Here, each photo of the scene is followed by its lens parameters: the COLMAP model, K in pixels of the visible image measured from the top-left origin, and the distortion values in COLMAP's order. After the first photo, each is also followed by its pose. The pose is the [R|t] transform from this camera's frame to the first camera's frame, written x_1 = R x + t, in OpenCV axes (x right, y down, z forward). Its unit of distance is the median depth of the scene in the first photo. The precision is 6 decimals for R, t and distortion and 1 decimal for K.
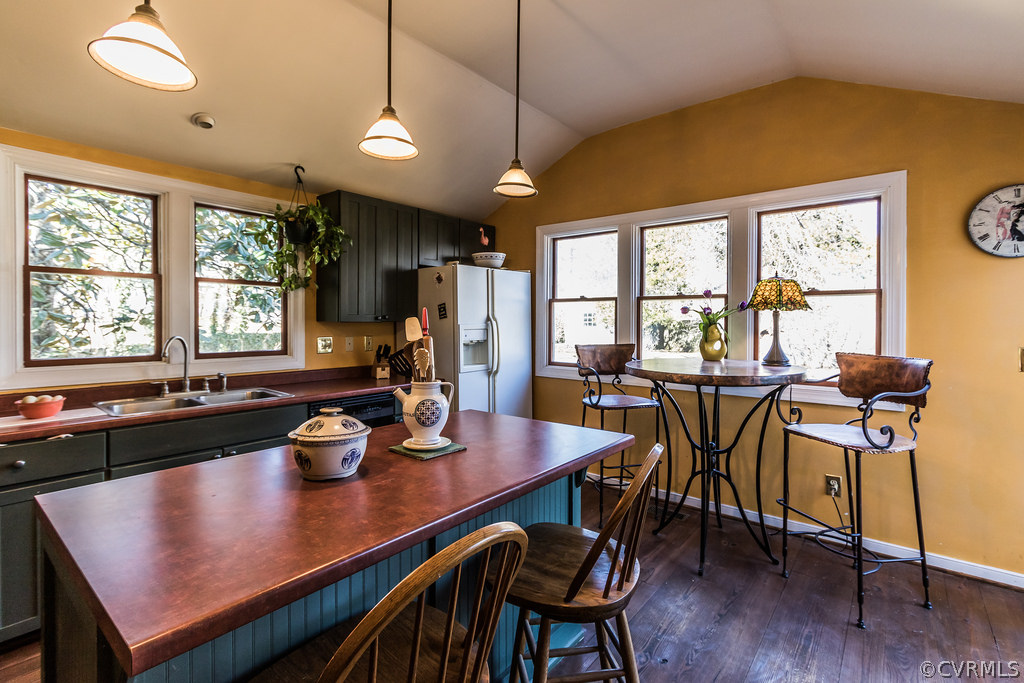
lens RADIAL K [[482.6, 0, 495.6], [0, 482.6, 325.6], [0, 0, 1]] dist [0.000505, -0.000105]
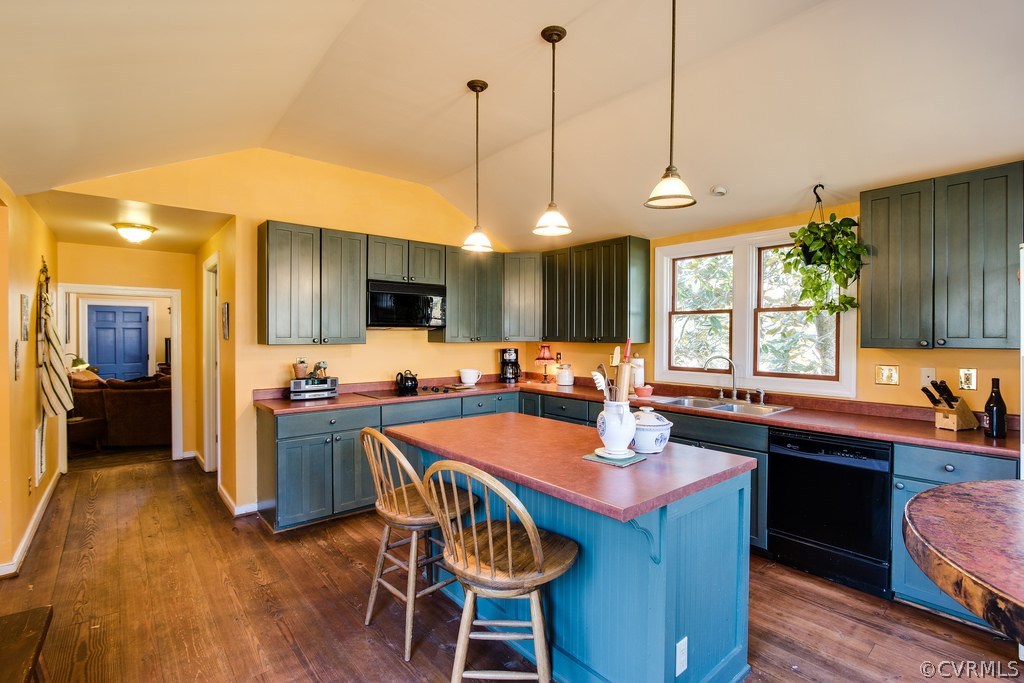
lens RADIAL K [[476.0, 0, 537.8], [0, 476.0, 338.6], [0, 0, 1]] dist [0.002359, 0.000362]
pose [[-0.138040, -0.002218, -0.990424, 0.620956], [-0.013424, 0.999910, -0.000368, -0.015873], [0.990336, 0.013244, -0.138057, 0.589470]]
